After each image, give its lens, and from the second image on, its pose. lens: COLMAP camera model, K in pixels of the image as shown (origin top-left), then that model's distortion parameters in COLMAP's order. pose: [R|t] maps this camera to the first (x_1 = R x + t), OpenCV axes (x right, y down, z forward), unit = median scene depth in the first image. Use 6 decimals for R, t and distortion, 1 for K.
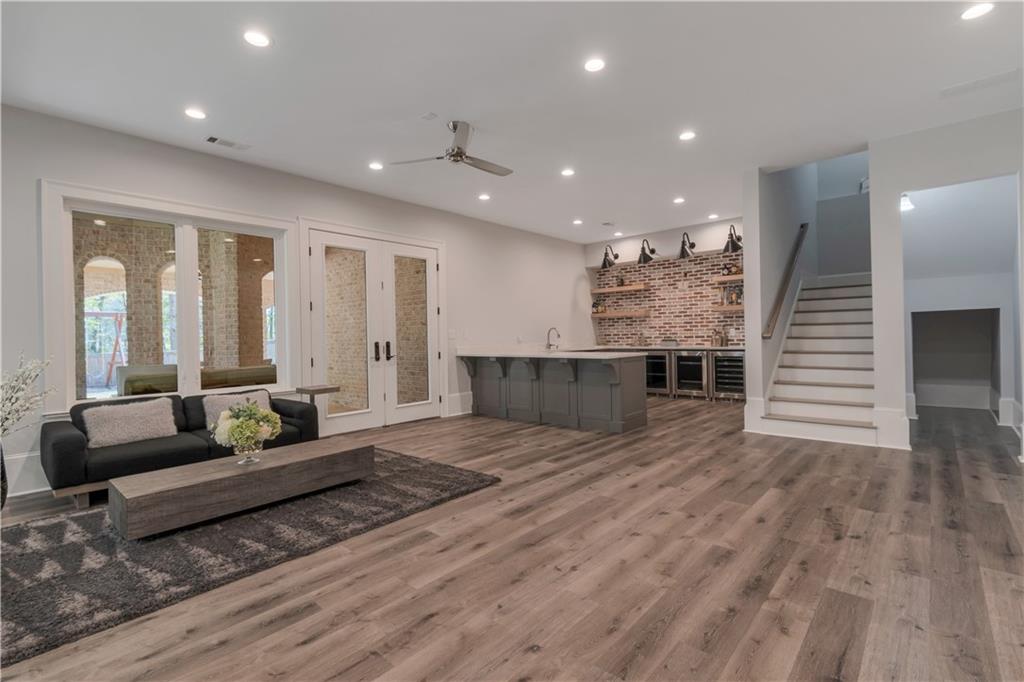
lens RADIAL K [[452.2, 0, 525.4], [0, 452.2, 333.9], [0, 0, 1]] dist [0.001334, -0.000698]
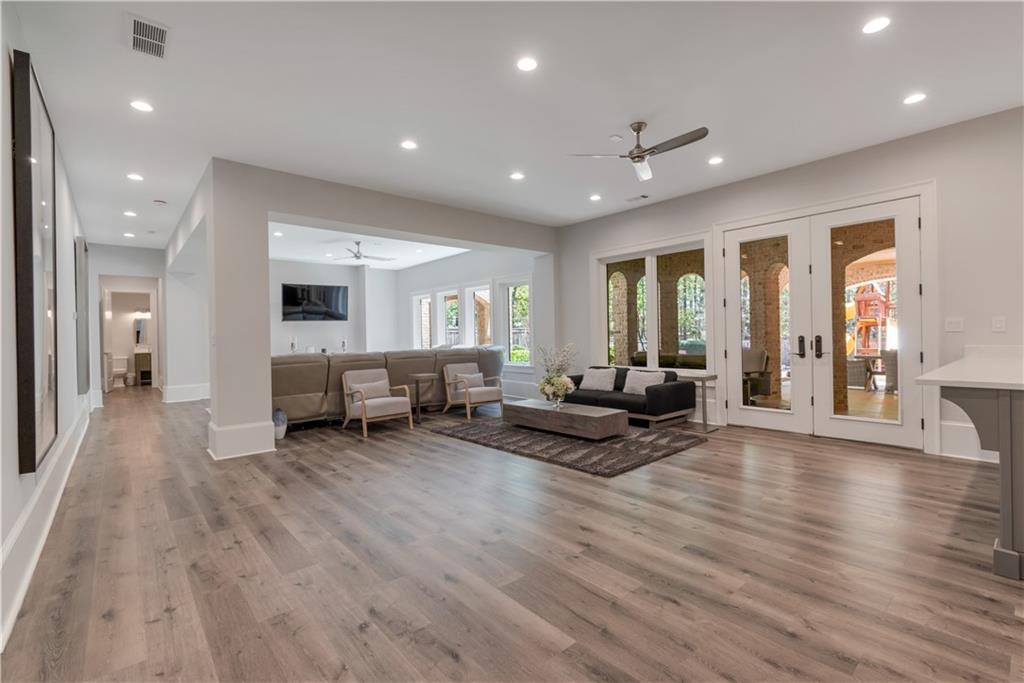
lens RADIAL K [[452.2, 0, 525.4], [0, 452.2, 334.4], [0, 0, 1]] dist [0.001334, -0.000698]
pose [[-0.101772, 0.018836, -0.994629, 1.270546], [0.024300, 0.999569, 0.016443, -0.027308], [0.994511, -0.022496, -0.102186, 1.201823]]
